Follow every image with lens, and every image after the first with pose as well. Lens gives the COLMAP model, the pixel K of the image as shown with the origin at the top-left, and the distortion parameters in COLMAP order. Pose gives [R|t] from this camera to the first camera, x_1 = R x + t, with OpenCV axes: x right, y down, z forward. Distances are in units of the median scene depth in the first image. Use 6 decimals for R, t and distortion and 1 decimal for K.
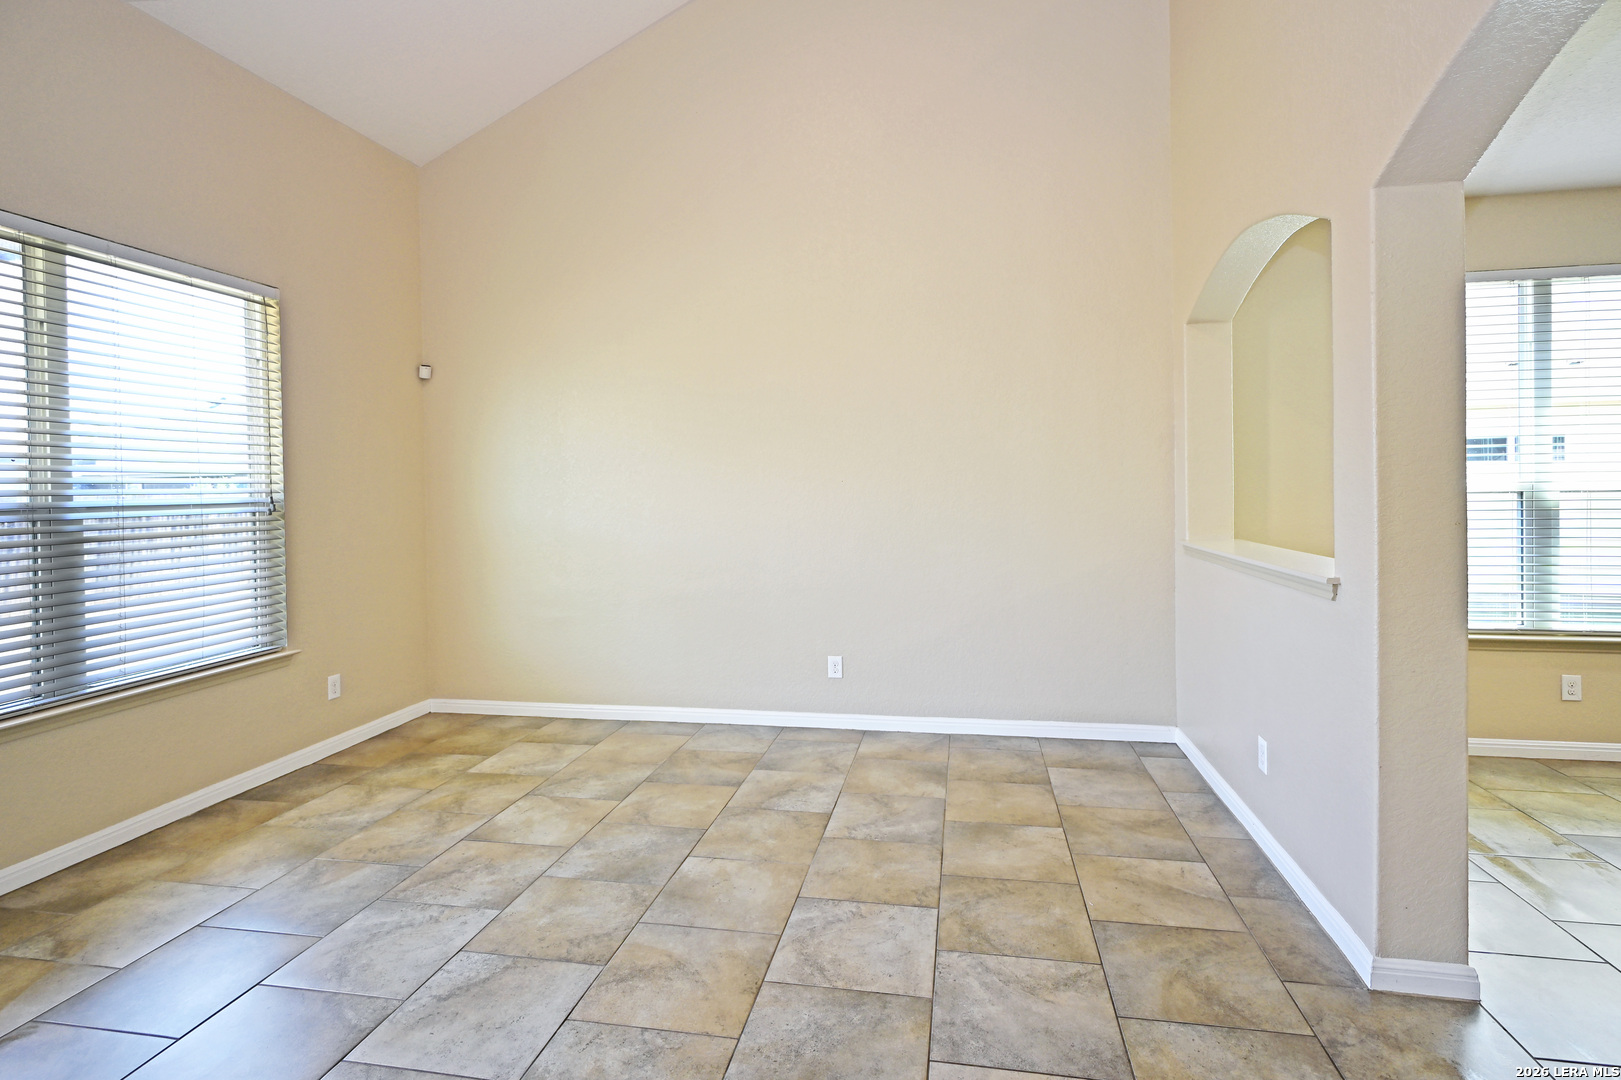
lens RADIAL K [[831.0, 0, 794.8], [0, 831.0, 496.4], [0, 0, 1]] dist [0.005733, 0.001076]
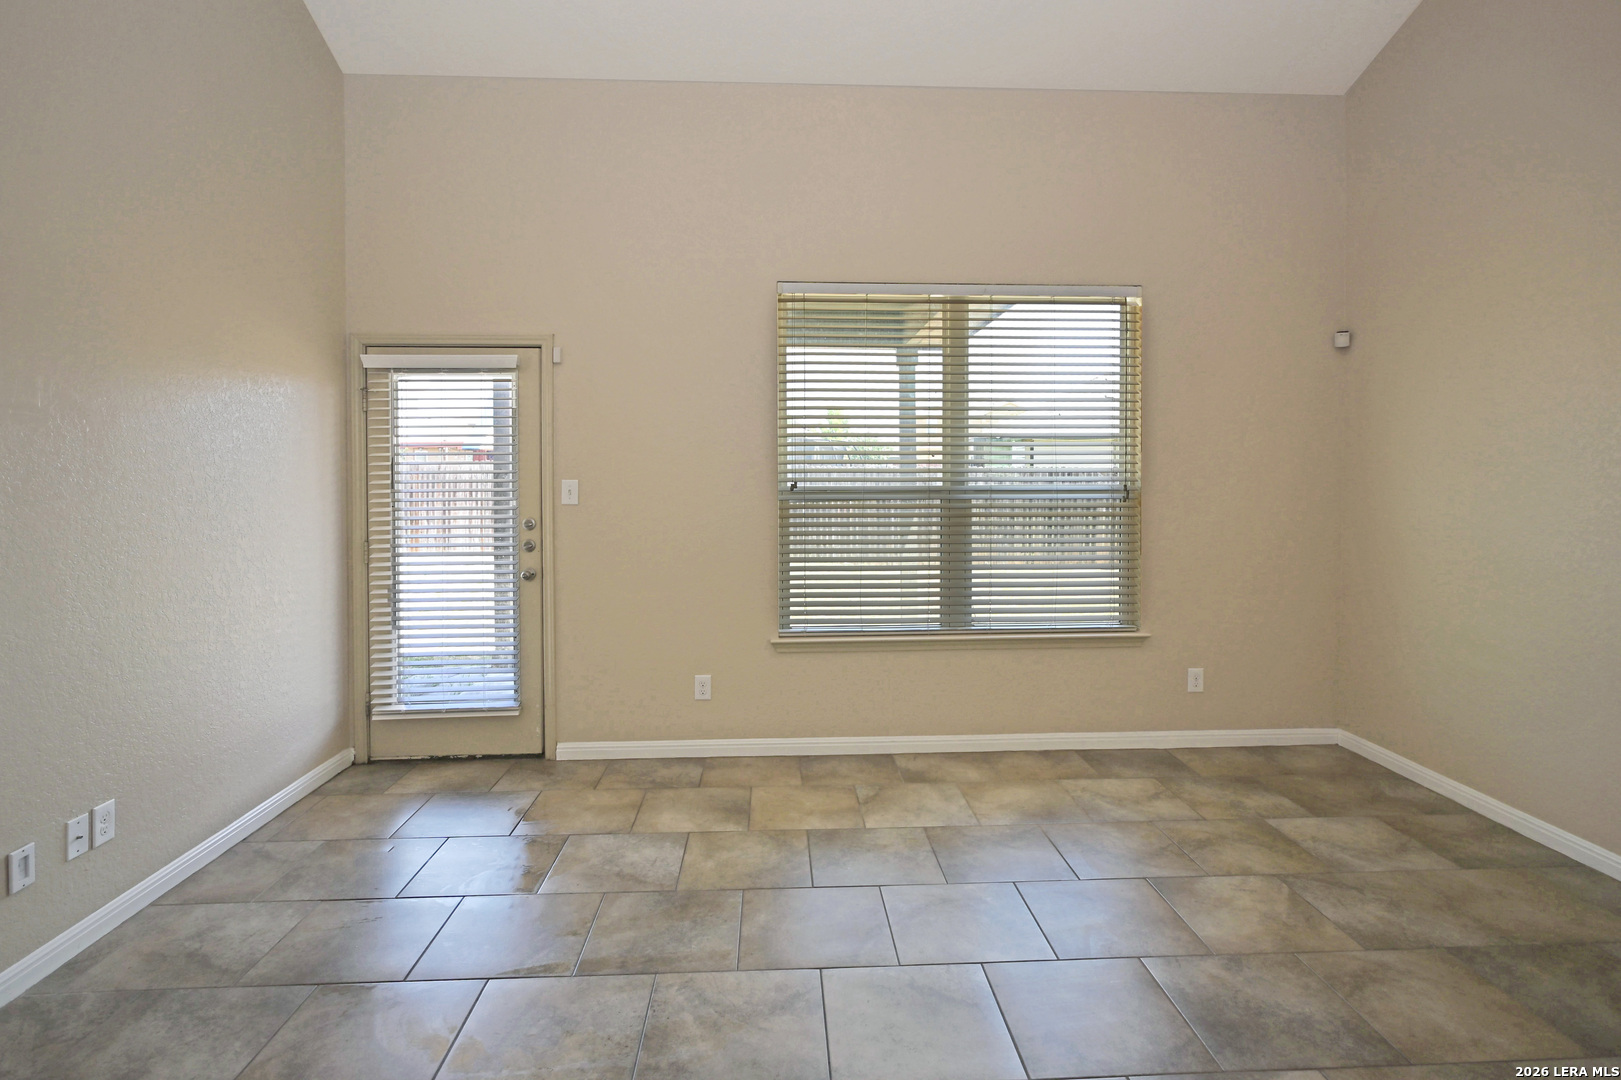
lens RADIAL K [[831.0, 0, 826.6], [0, 831.0, 468.6], [0, 0, 1]] dist [0.005733, 0.001076]
pose [[0.246615, 0.011211, -0.969049, 0.336201], [-0.013727, 0.999873, 0.008075, -0.025737], [0.969016, 0.011311, 0.246737, 0.397339]]
